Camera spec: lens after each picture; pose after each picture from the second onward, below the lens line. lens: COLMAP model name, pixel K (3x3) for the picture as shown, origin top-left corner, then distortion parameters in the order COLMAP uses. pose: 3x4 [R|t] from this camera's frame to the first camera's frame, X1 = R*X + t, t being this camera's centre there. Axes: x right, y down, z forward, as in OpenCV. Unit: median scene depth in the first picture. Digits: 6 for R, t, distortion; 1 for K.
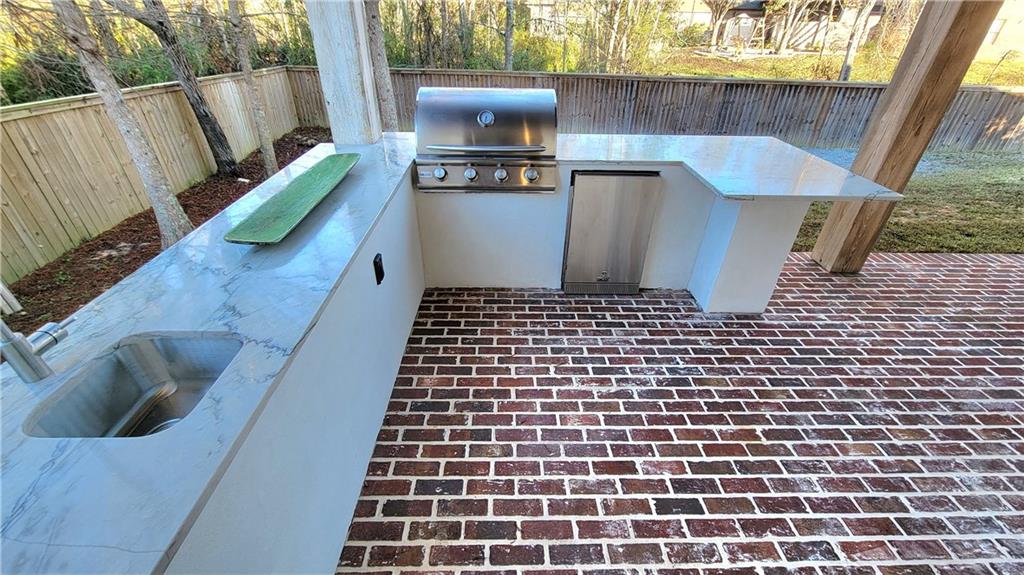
lens RADIAL K [[416.4, 0, 512.8], [0, 416.4, 291.1], [0, 0, 1]] dist [-0.008338, -0.000276]
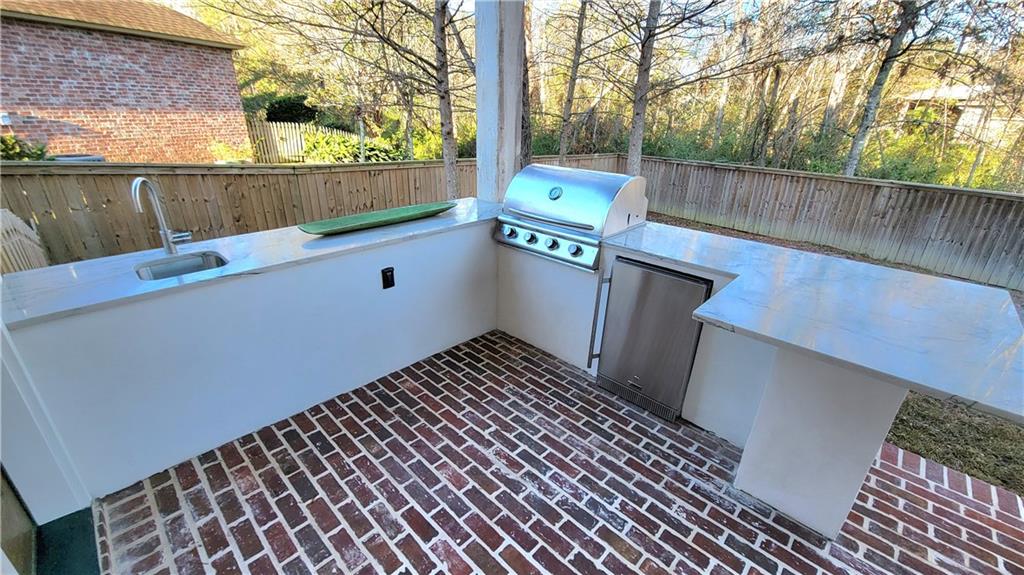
lens RADIAL K [[416.4, 0, 514.0], [0, 416.4, 287.0], [0, 0, 1]] dist [-0.008338, -0.000276]
pose [[0.715228, 0.269437, -0.644866, 0.726686], [-0.390533, 0.919281, -0.049051, -0.103488], [0.579597, 0.286924, 0.762720, 0.186048]]
